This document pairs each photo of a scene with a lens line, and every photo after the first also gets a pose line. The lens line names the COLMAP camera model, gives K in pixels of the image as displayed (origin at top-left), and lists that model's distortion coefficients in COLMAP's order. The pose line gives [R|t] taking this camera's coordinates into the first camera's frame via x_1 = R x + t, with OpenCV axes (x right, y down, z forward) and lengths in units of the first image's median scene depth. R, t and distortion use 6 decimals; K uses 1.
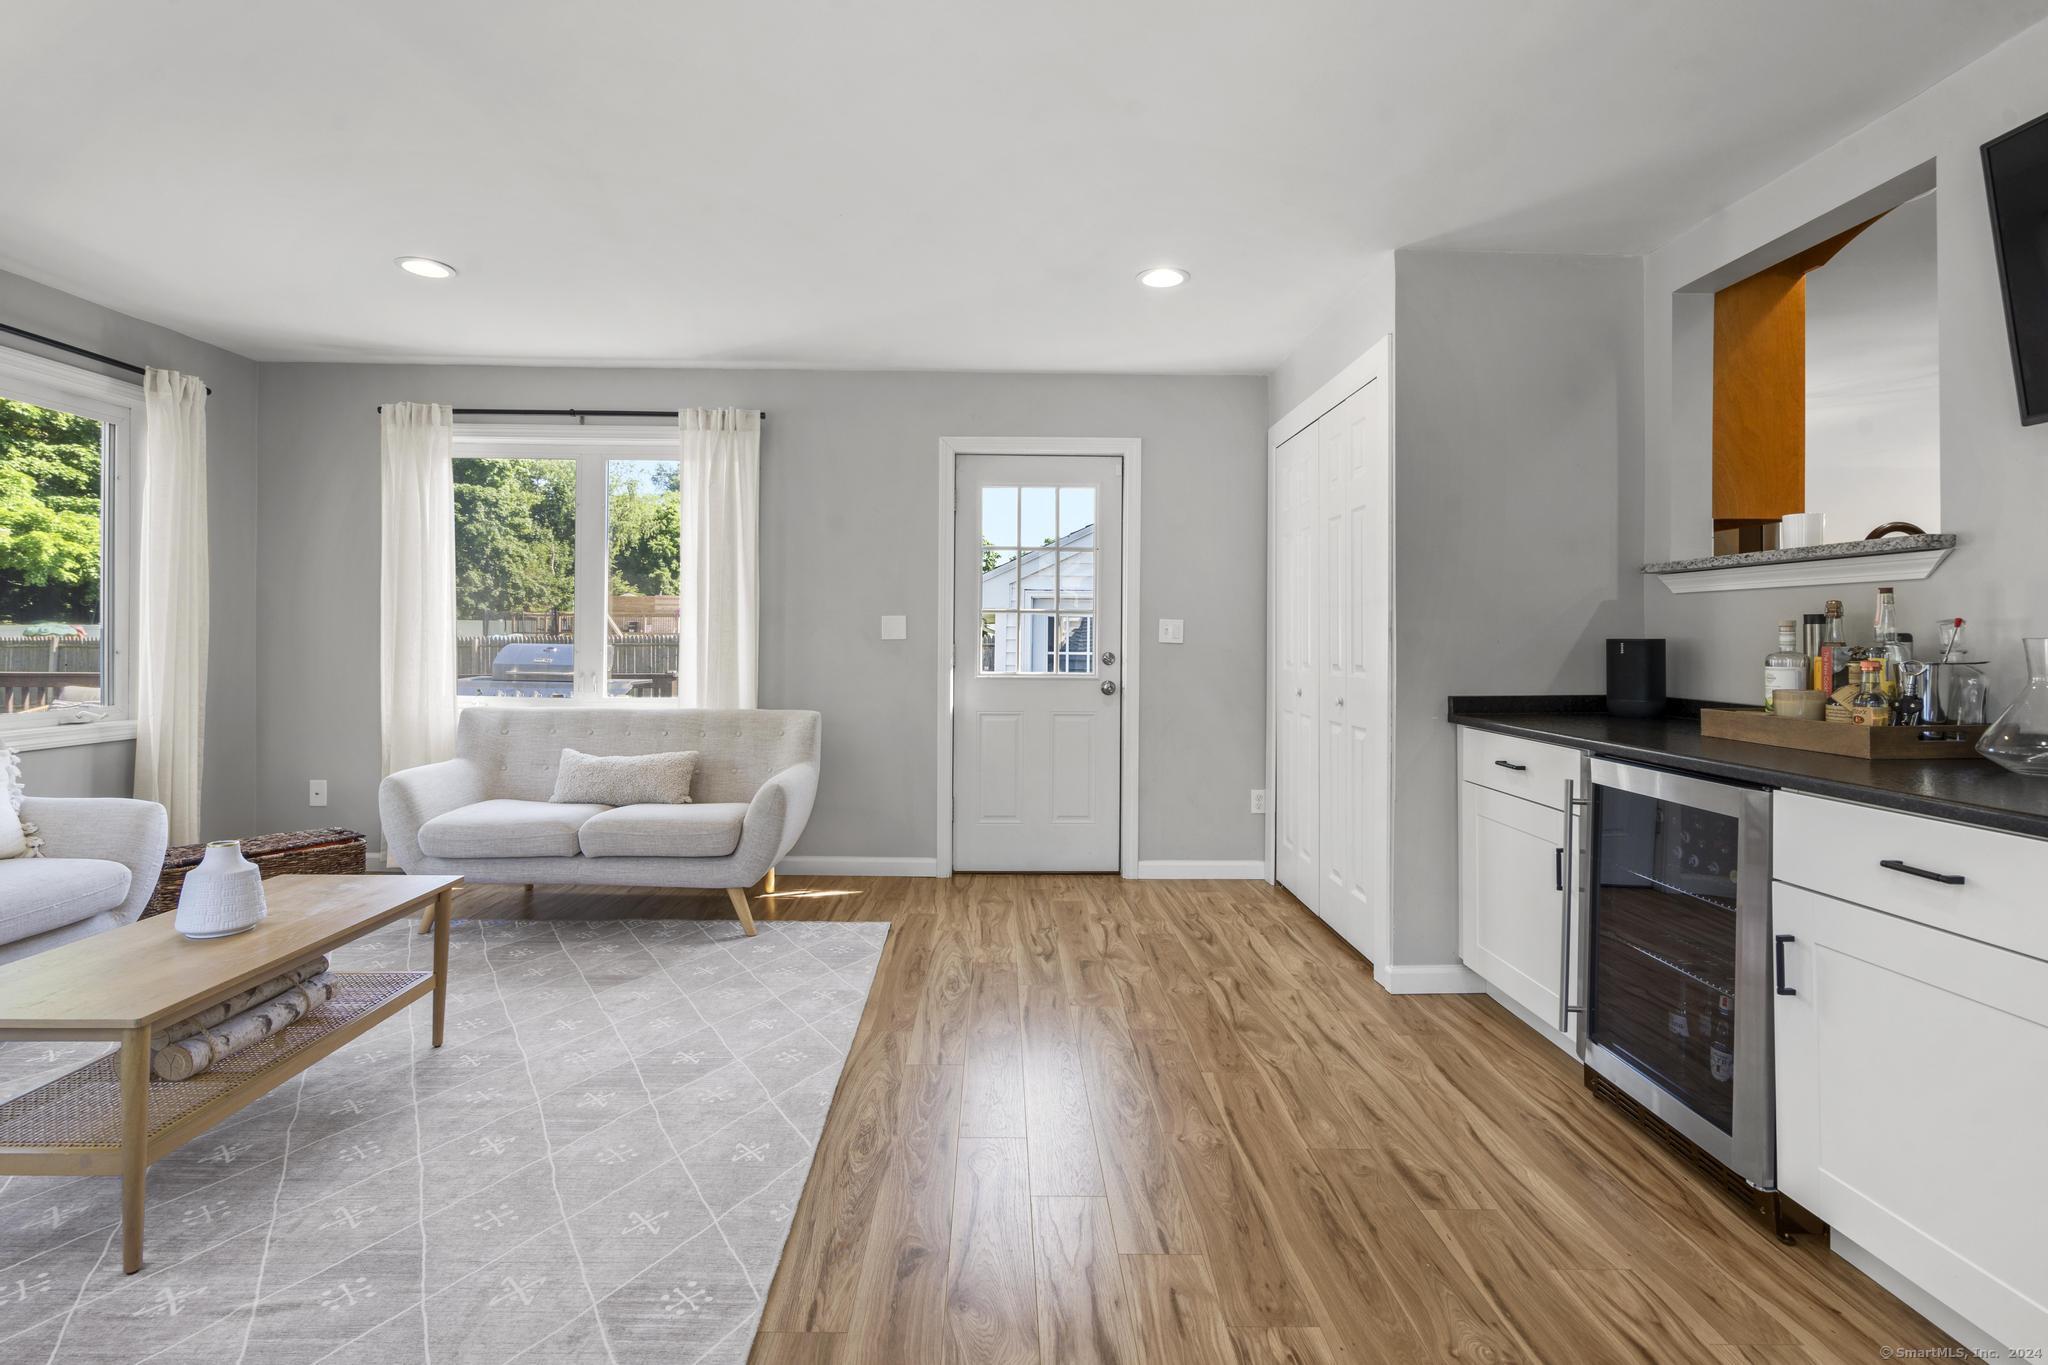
lens RADIAL K [[964.6, 0, 1019.9], [0, 964.6, 636.0], [0, 0, 1]] dist [-0.001271, 0.000058]
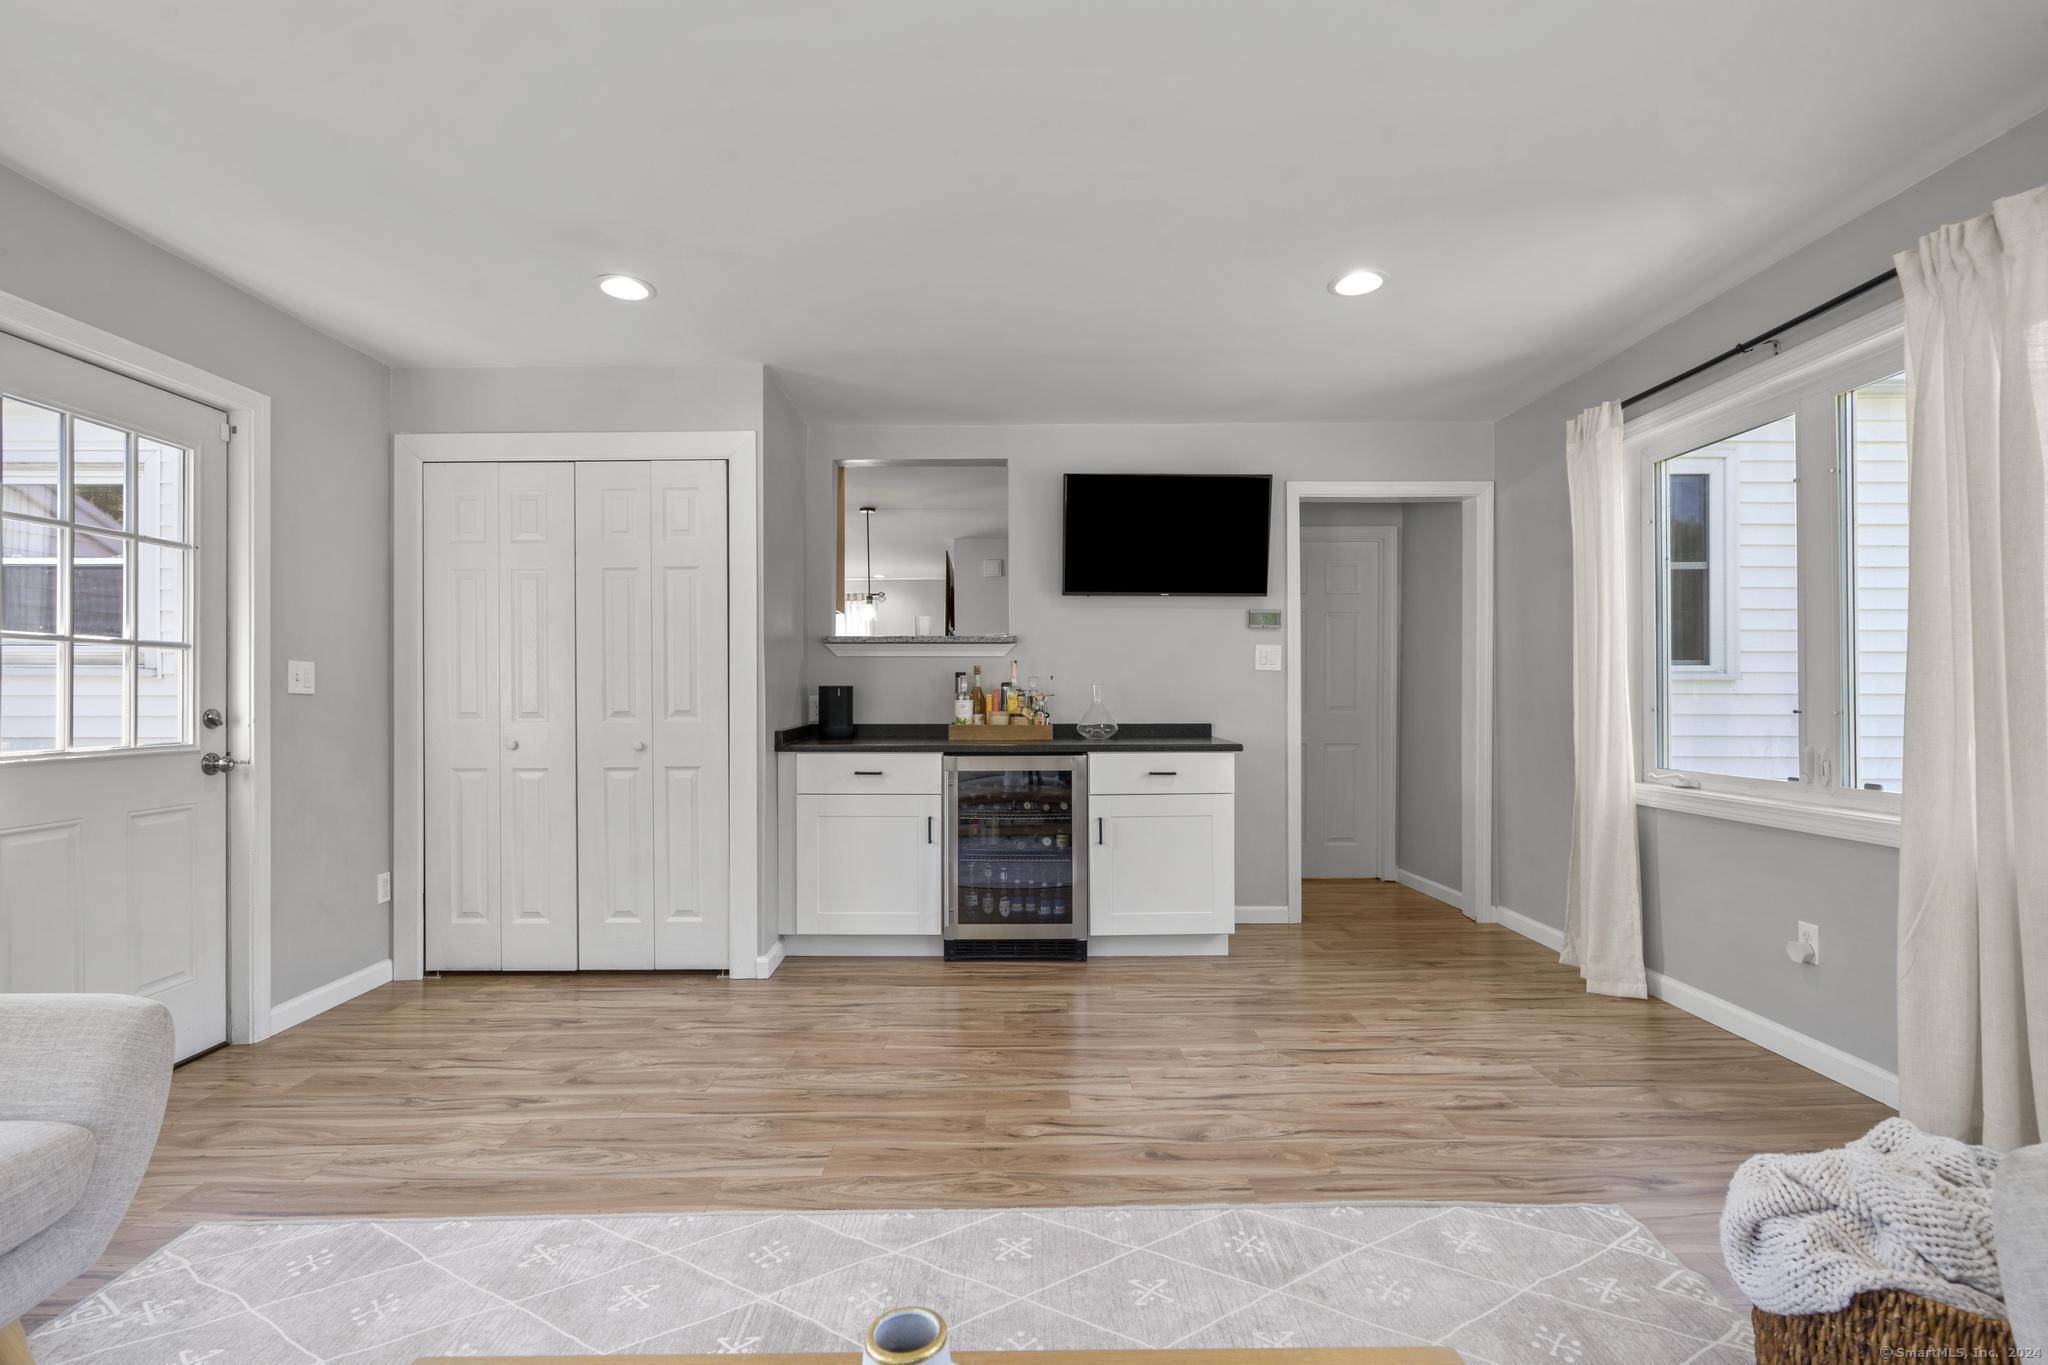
lens RADIAL K [[941.9, 0, 1008.4], [0, 941.9, 688.0], [0, 0, 1]] dist [-0.000208, 0.000707]
pose [[0.012988, -0.001041, 0.999915, -0.816598], [0.001729, 0.999998, 0.001018, 0.004191], [-0.999914, 0.001716, 0.012990, 0.694100]]
